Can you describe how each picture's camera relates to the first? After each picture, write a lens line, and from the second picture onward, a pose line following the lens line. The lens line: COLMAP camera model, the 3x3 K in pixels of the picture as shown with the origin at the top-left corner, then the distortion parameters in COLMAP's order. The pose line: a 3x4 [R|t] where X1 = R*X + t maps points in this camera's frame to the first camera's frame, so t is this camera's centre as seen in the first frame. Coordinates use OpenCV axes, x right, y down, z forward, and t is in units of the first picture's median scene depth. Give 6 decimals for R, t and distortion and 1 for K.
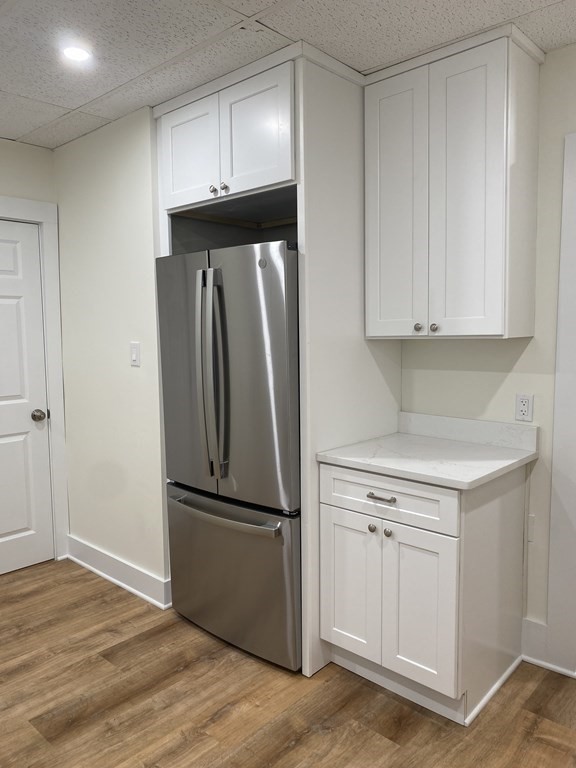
lens RADIAL K [[579.2, 0, 288.0], [0, 579.2, 384.7], [0, 0, 1]] dist [0.036610, -0.034886]
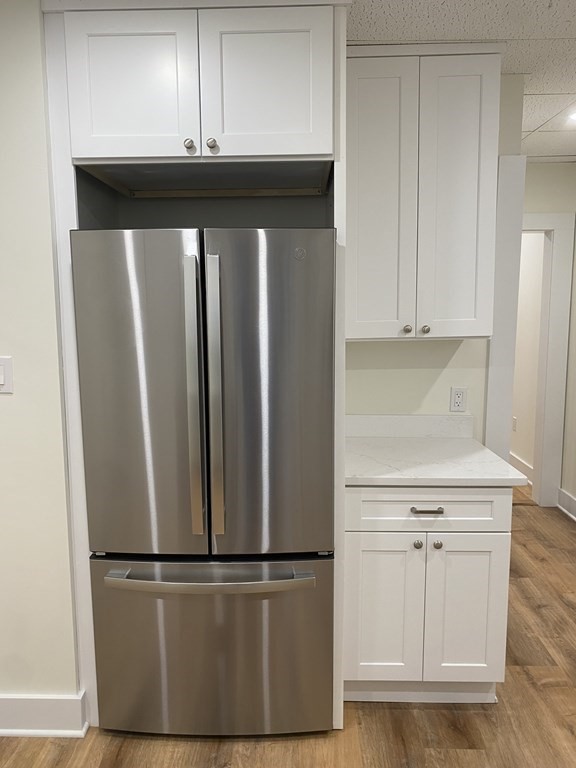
lens RADIAL K [[579.2, 0, 286.0], [0, 579.2, 383.9], [0, 0, 1]] dist [0.036610, -0.034886]
pose [[0.756347, -0.085996, 0.648494, -0.582559], [0.064803, 0.996295, 0.056536, -0.077659], [-0.650953, -0.000736, 0.759118, 0.401904]]
